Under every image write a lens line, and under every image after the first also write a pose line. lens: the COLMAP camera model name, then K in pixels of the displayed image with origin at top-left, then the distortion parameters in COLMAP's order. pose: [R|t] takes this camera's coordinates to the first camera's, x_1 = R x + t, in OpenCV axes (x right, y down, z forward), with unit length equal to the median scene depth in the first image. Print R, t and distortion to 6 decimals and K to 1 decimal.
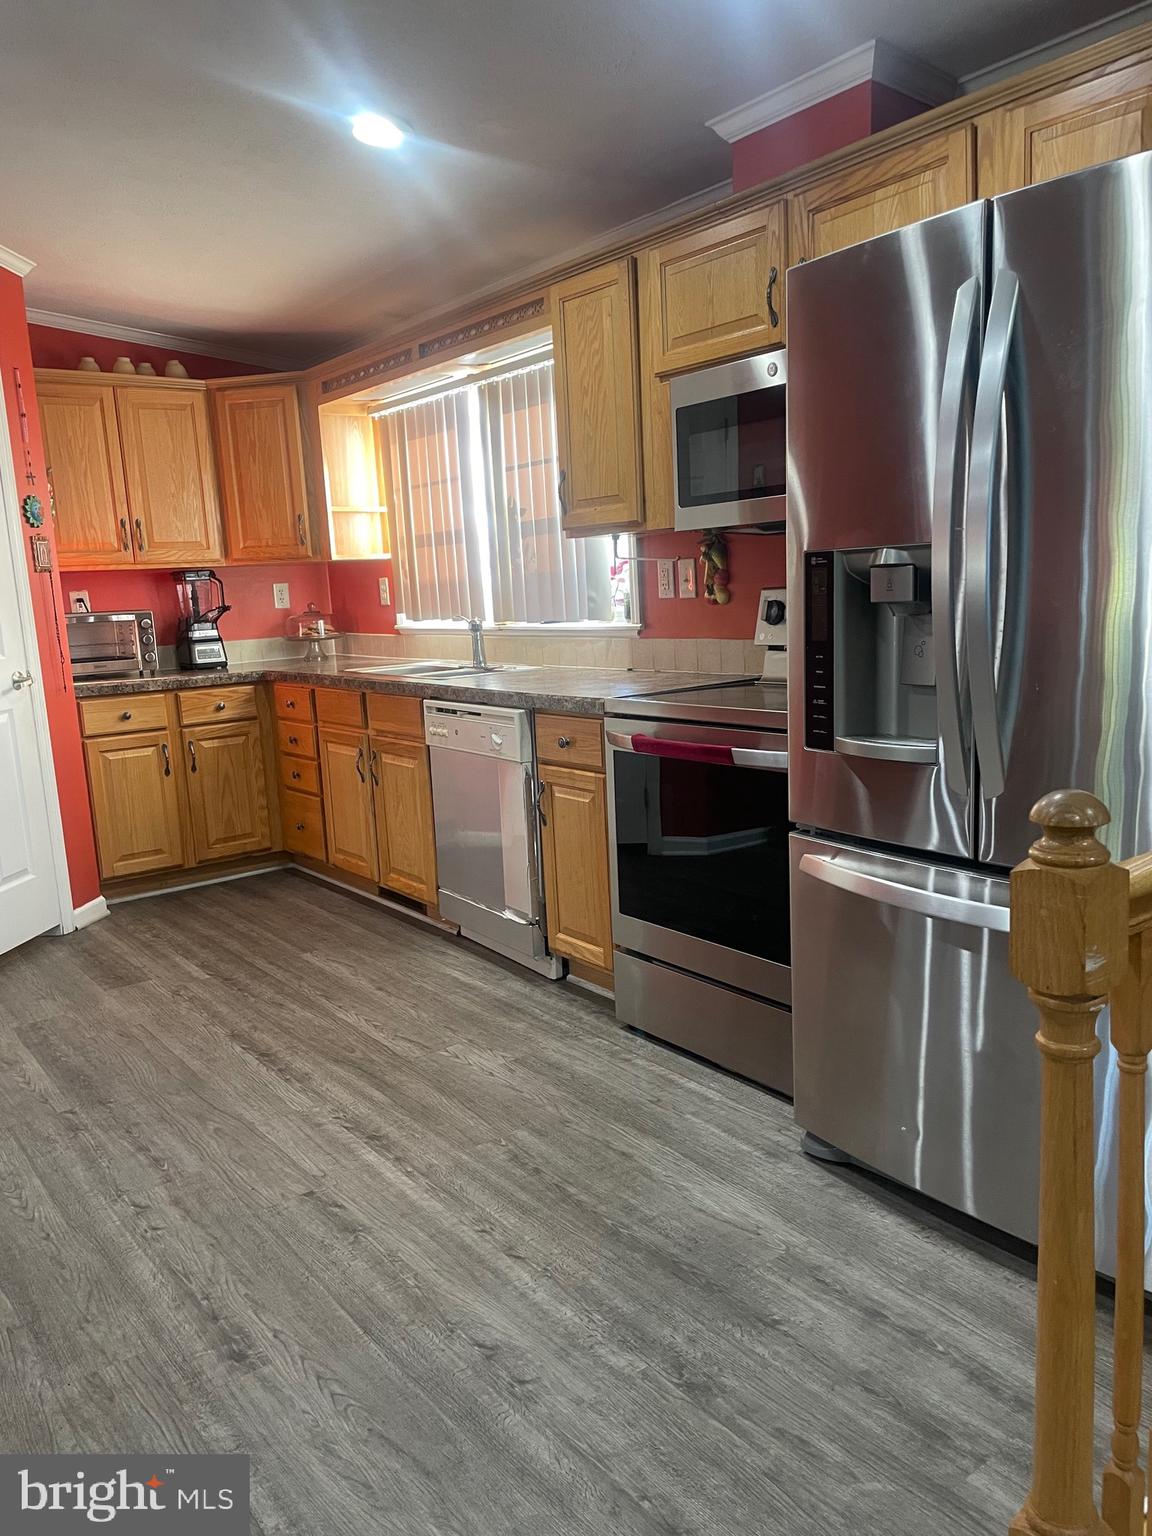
lens RADIAL K [[1165.9, 0, 576.0], [0, 1165.9, 768.0], [0, 0, 1]] dist [0.090590, -0.123025]
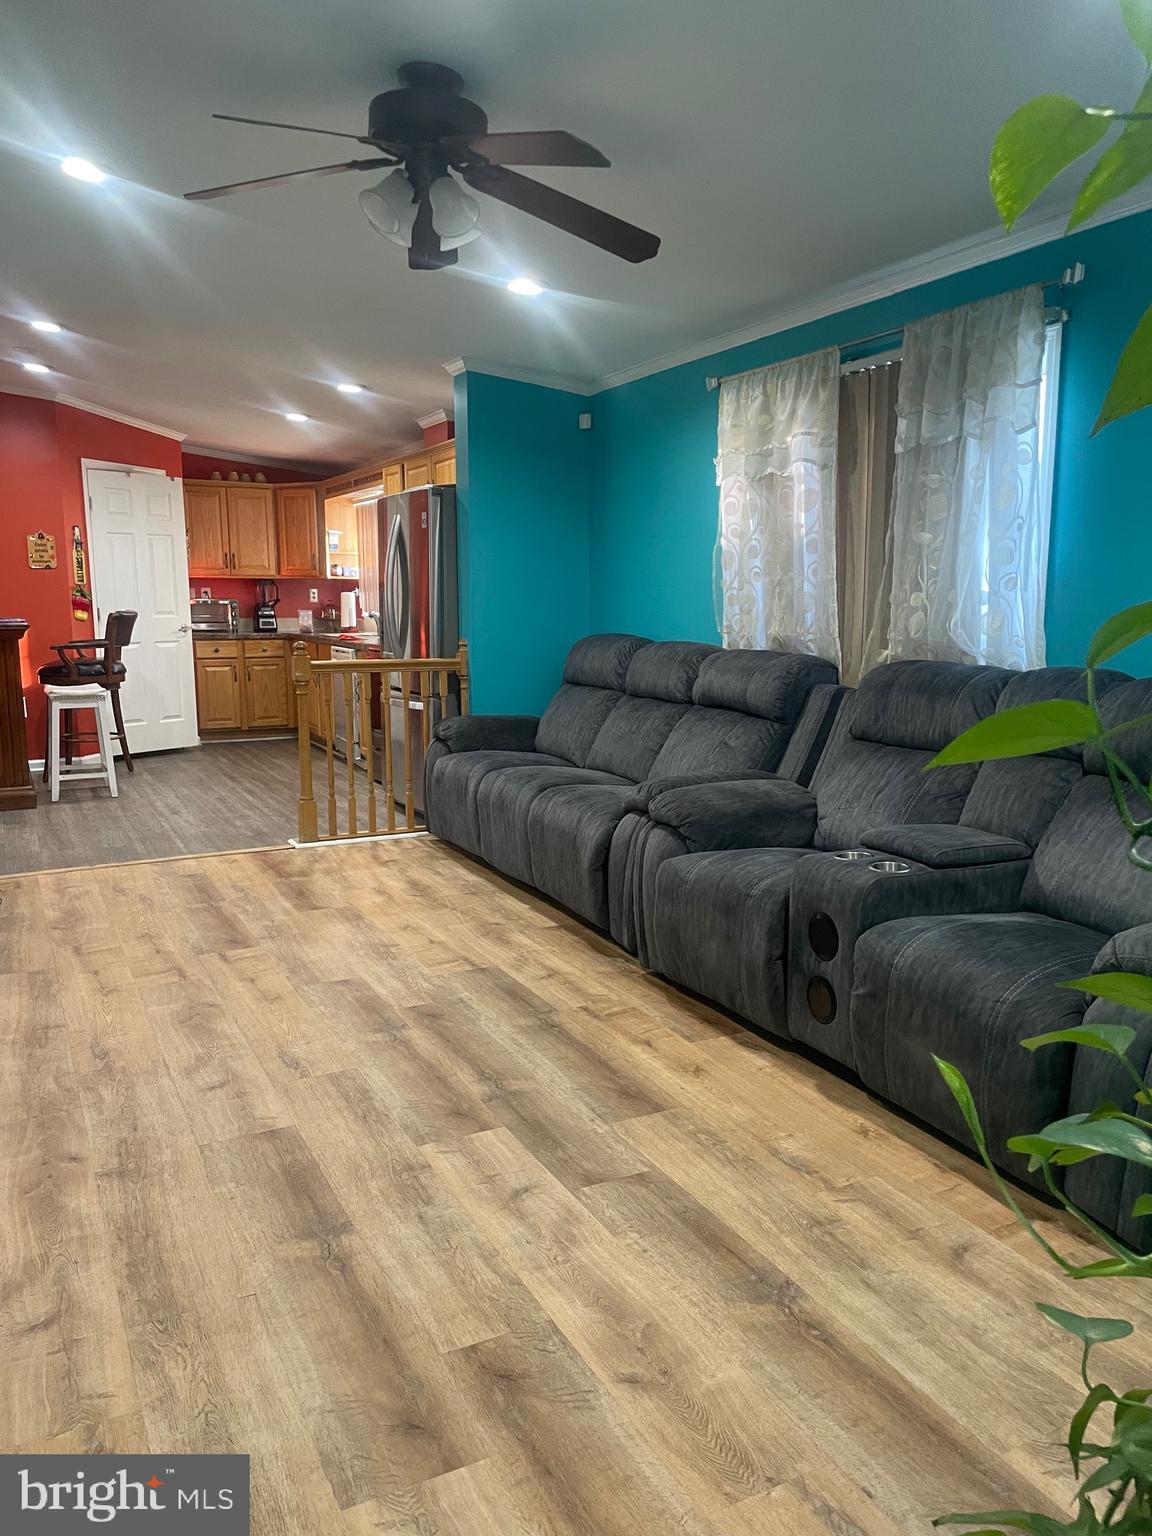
lens RADIAL K [[1165.9, 0, 576.0], [0, 1165.9, 768.0], [0, 0, 1]] dist [0.090590, -0.123025]
pose [[0.982667, 0.079245, -0.167591, 0.645718], [-0.080648, 0.996741, -0.001572, 0.124068], [0.166920, 0.015061, 0.985855, -0.990441]]
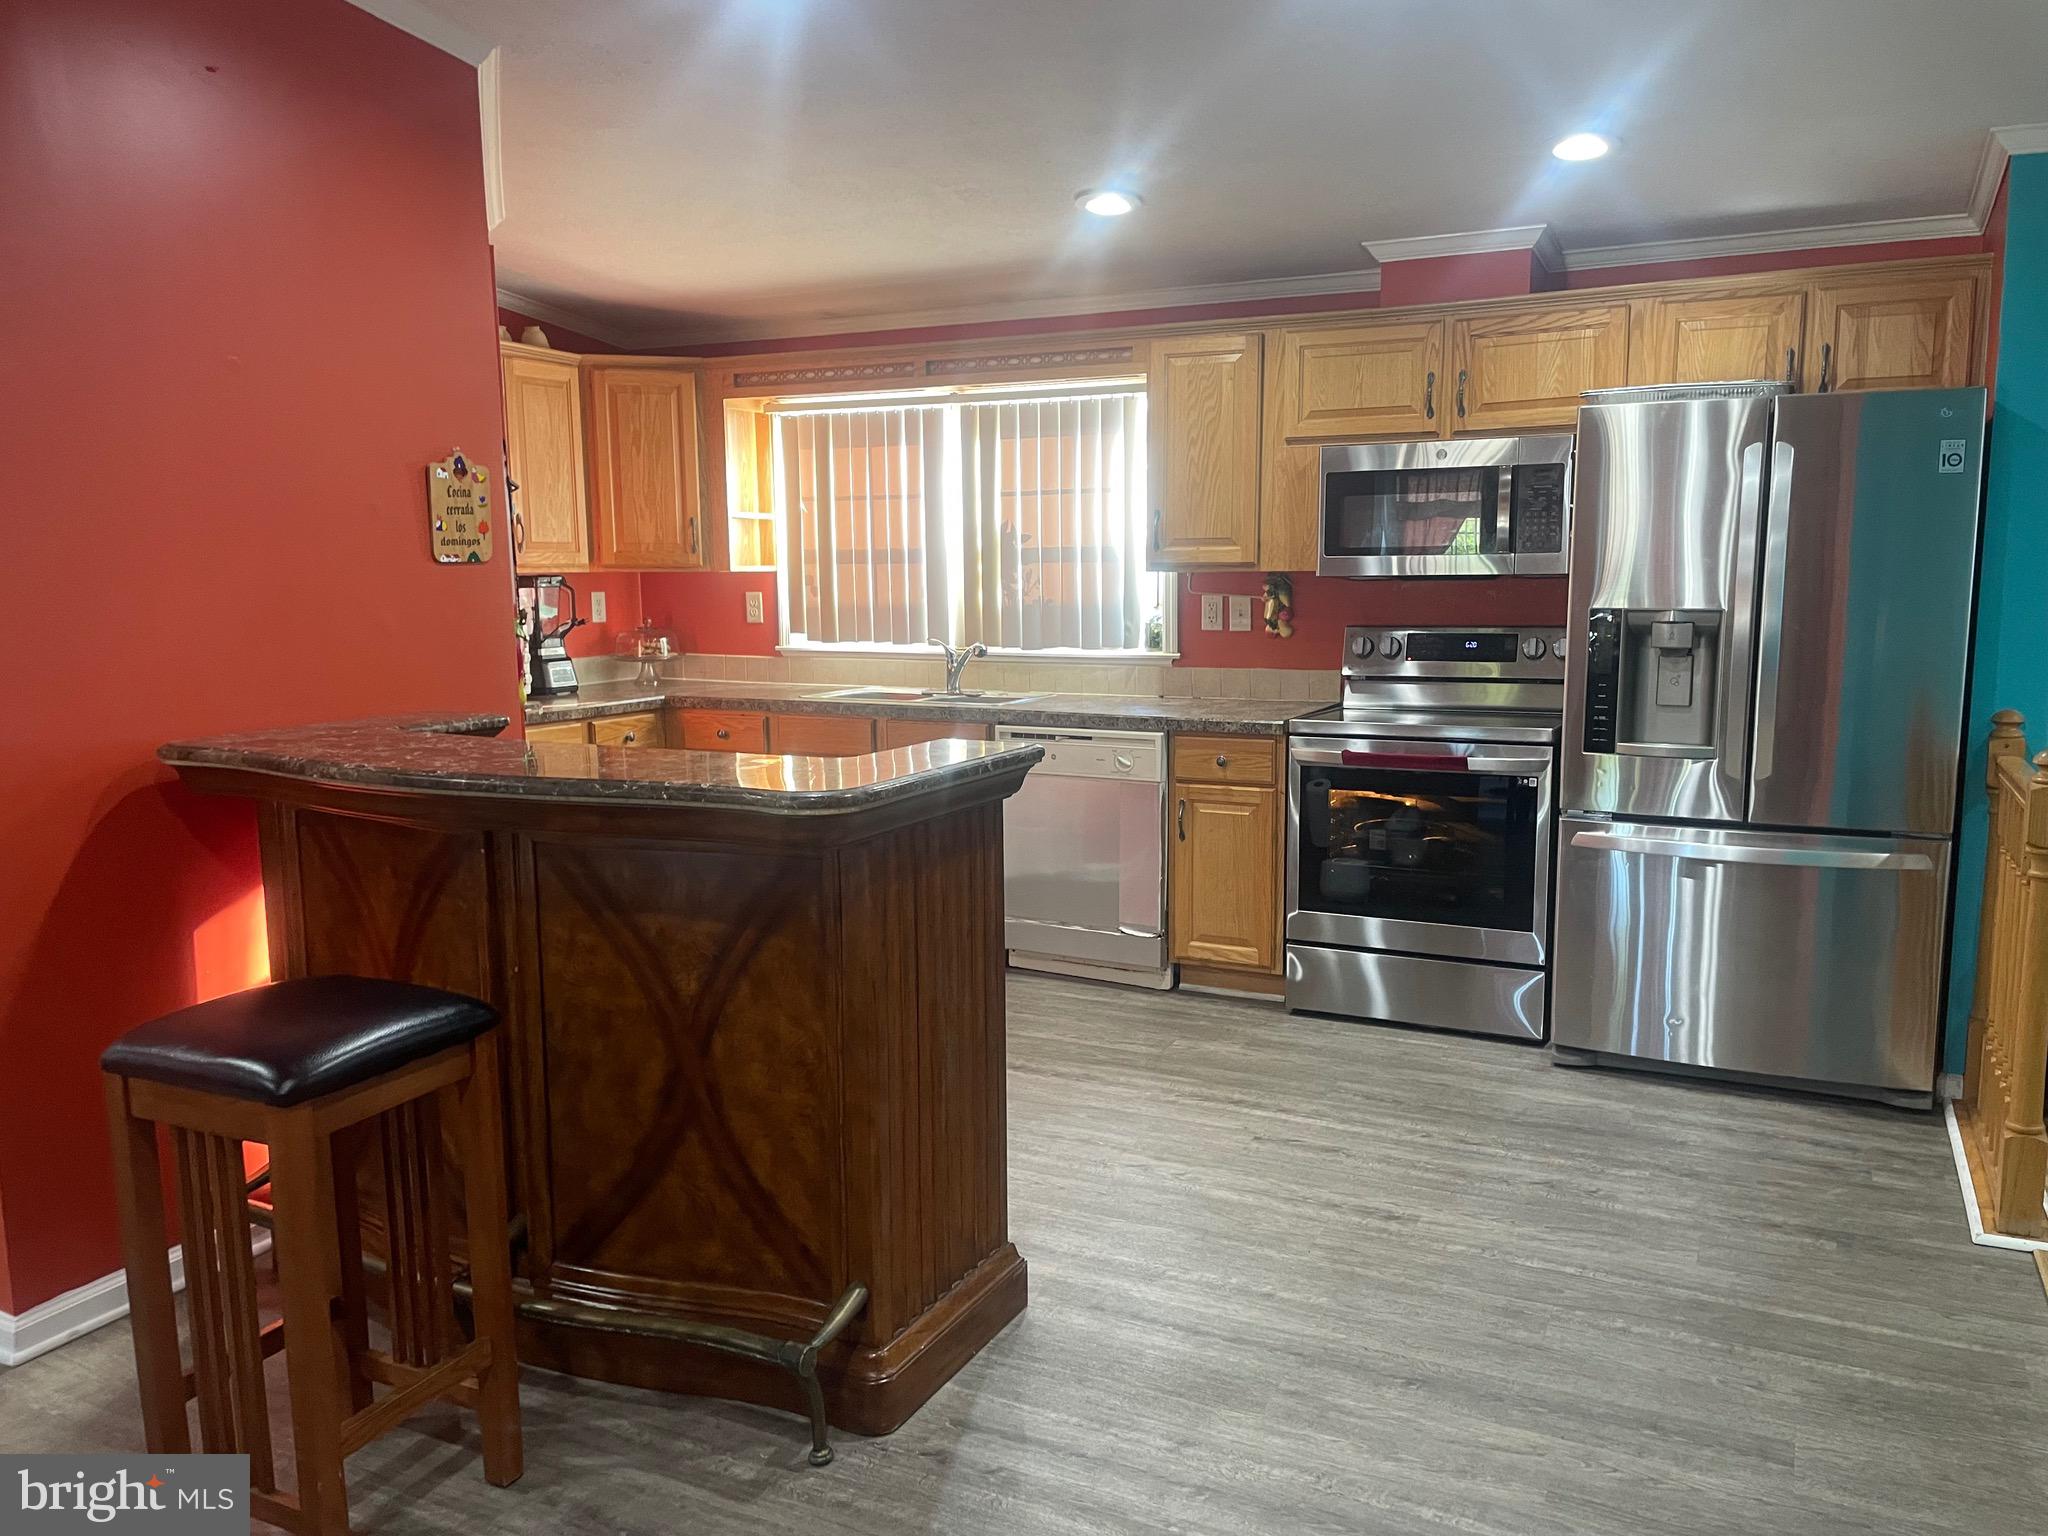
lens RADIAL K [[1554.6, 0, 1054.0], [0, 1554.6, 769.0], [0, 0, 1]] dist [0.090590, -0.123025]
pose [[0.885296, -0.013959, 0.464818, -0.641281], [0.034303, 0.998787, -0.035338, 0.024363], [-0.463761, 0.047229, 0.884701, -0.170073]]
